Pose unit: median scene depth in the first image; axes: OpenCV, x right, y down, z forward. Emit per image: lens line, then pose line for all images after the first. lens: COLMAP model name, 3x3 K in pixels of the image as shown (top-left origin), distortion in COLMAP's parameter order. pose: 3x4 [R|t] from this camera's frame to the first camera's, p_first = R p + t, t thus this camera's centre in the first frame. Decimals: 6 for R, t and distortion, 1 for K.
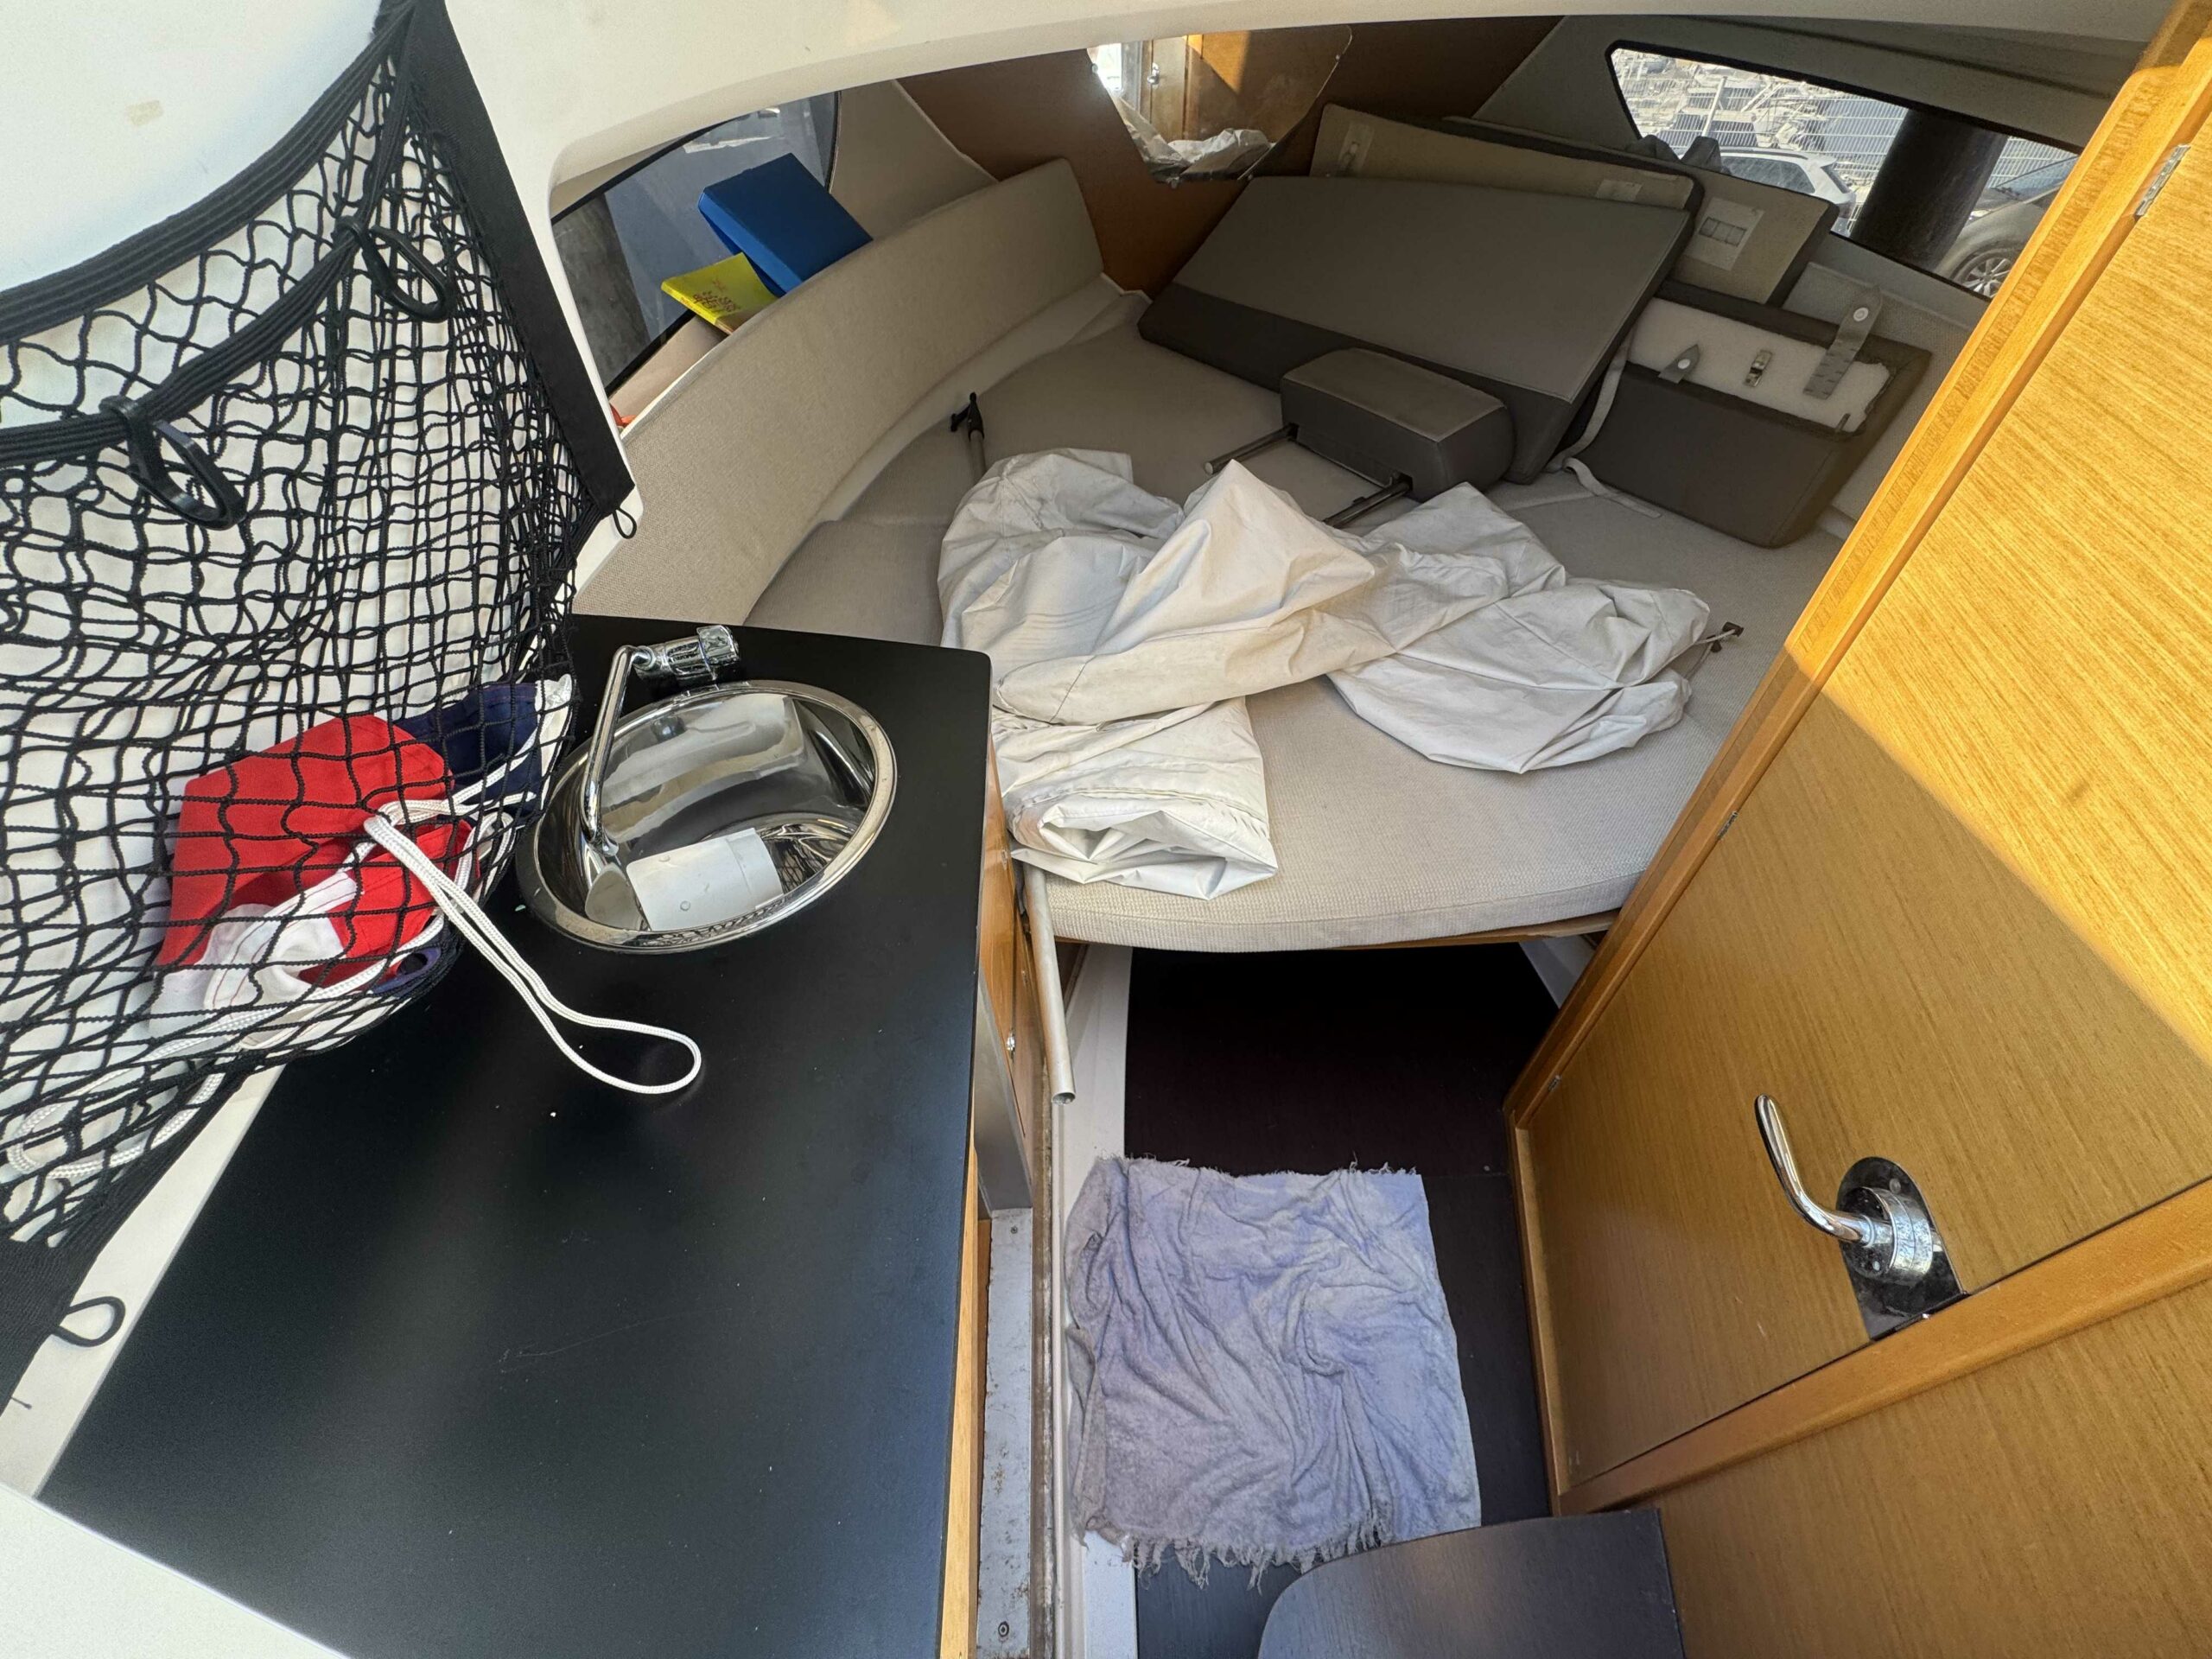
lens RADIAL K [[884.4, 0, 1096.7], [0, 884.4, 831.7], [0, 0, 1]] dist [-0.002398, -0.000341]
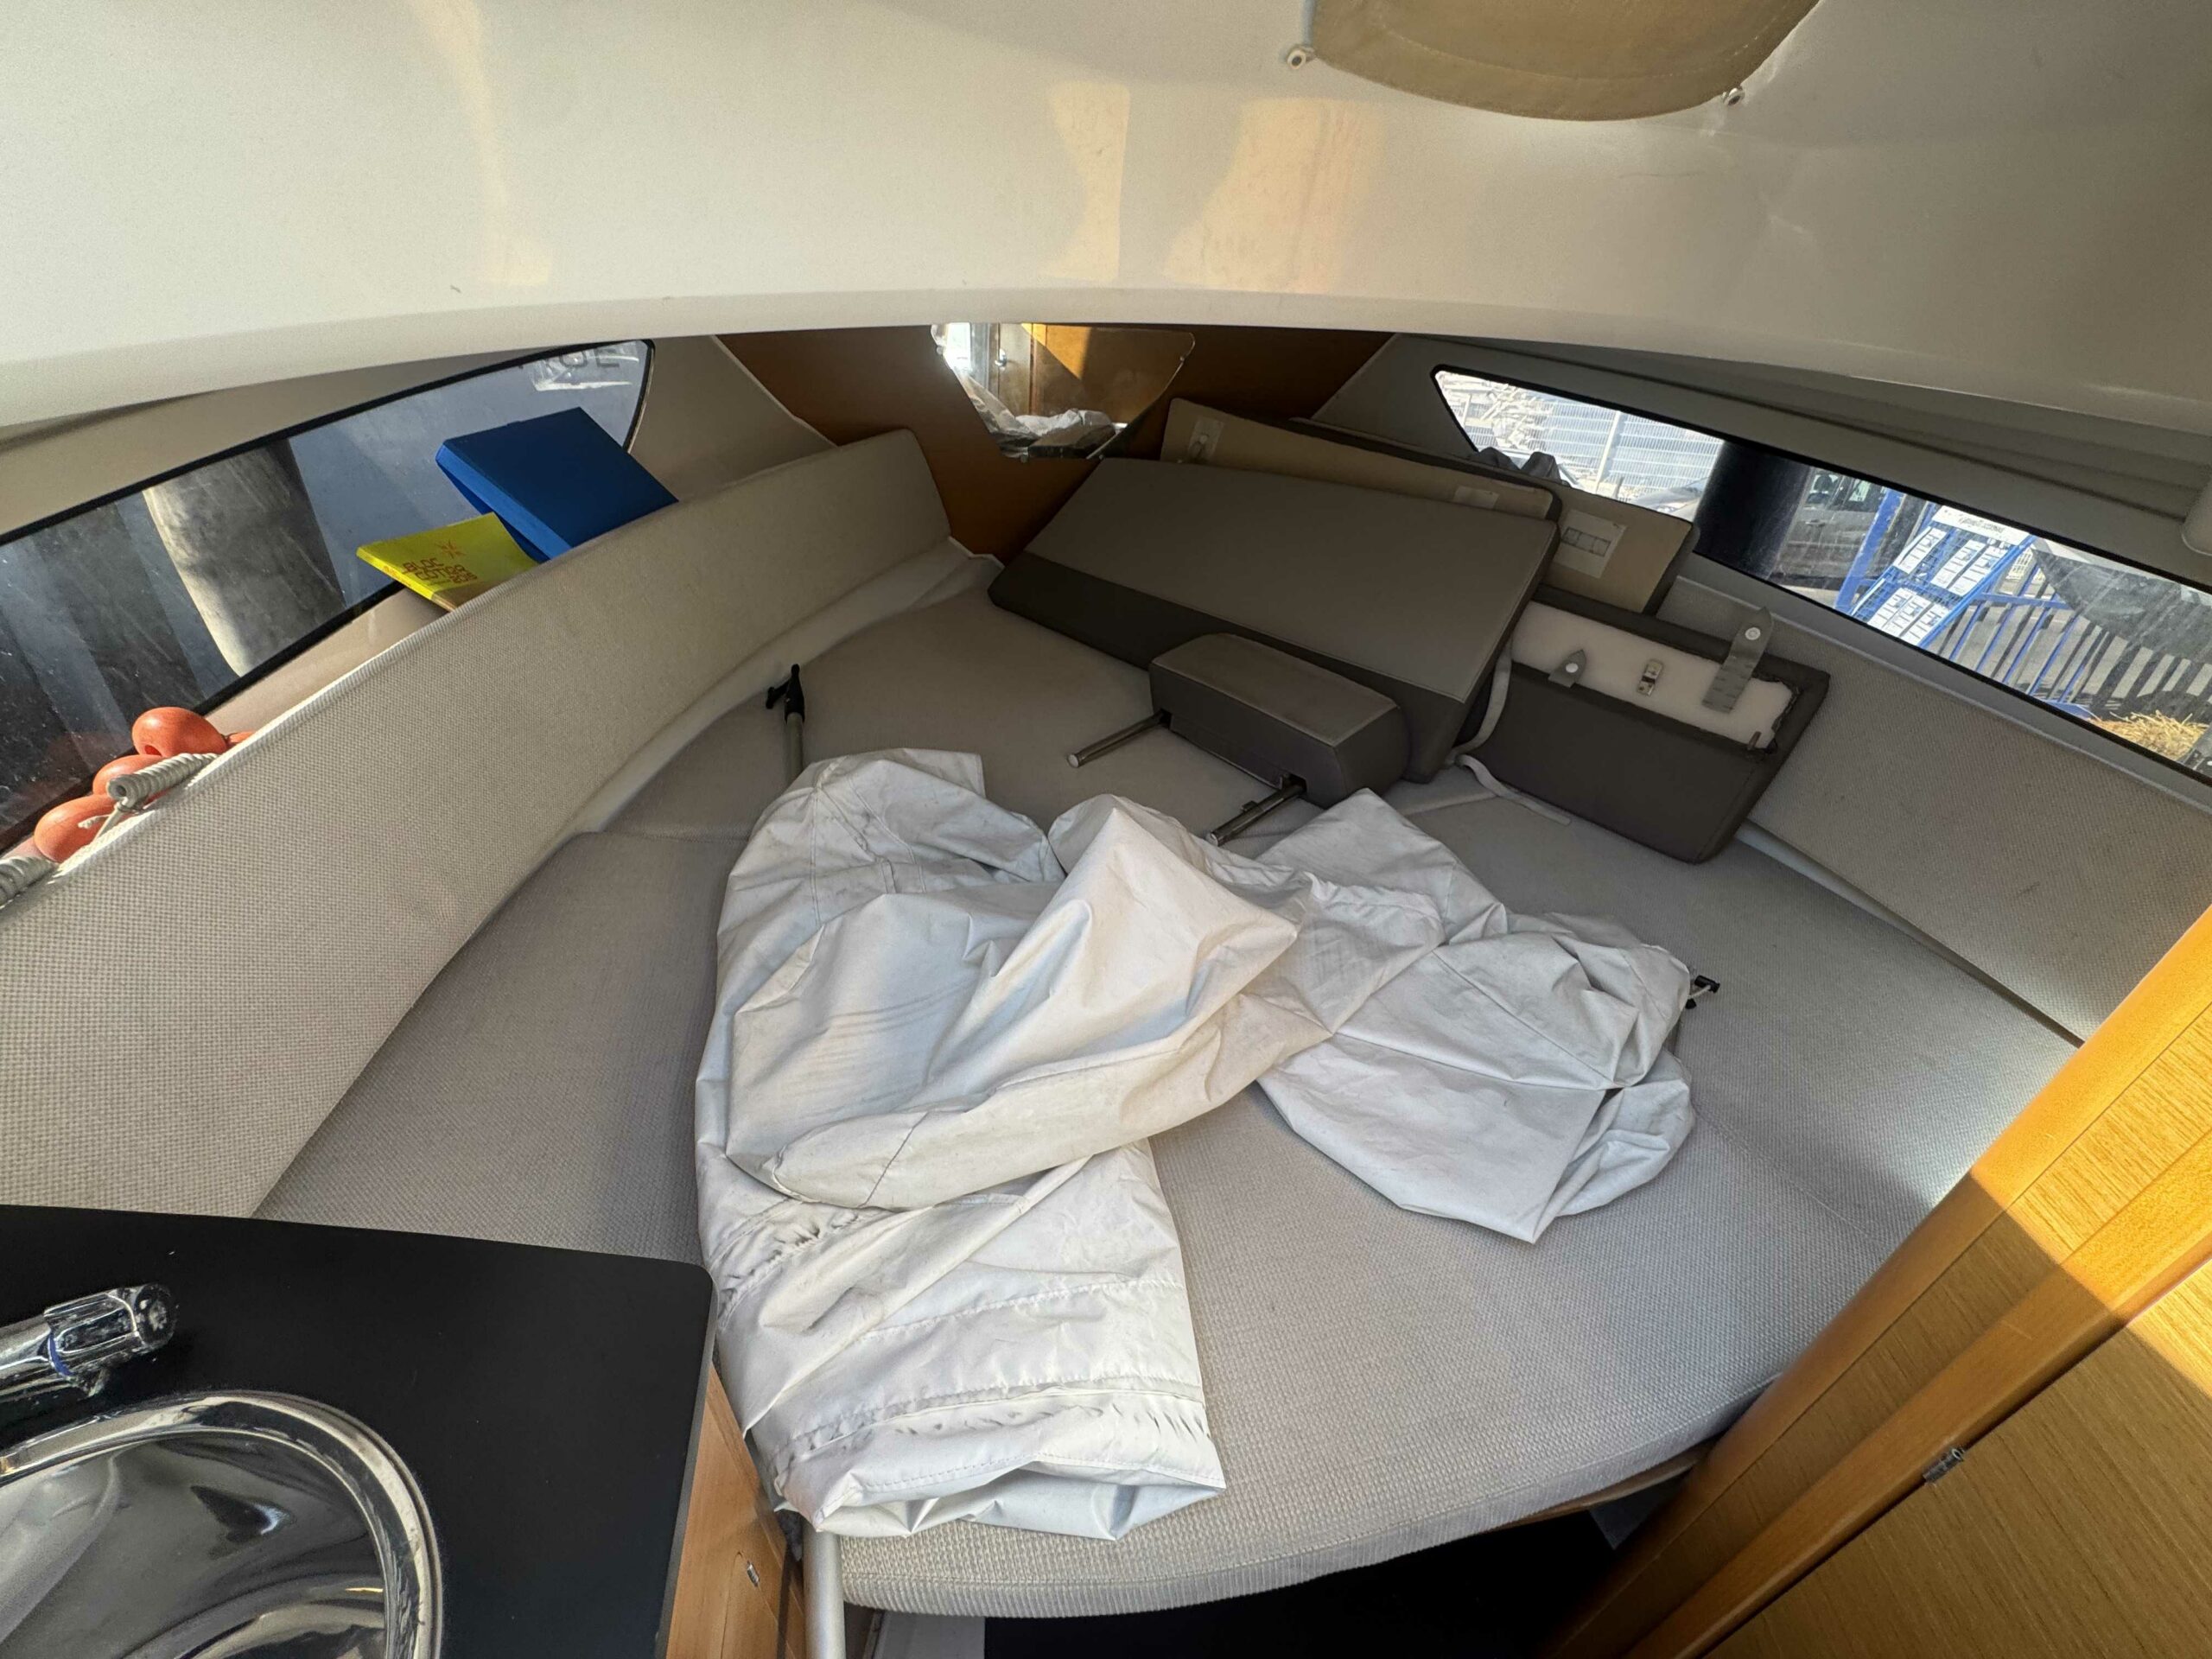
lens RADIAL K [[884.4, 0, 1096.7], [0, 884.4, 831.7], [0, 0, 1]] dist [-0.002398, -0.000341]
pose [[0.987425, -0.008762, 0.157845, 0.015152], [0.042783, 0.976015, -0.213457, -0.186814], [-0.152189, 0.217526, 0.964117, 0.214937]]
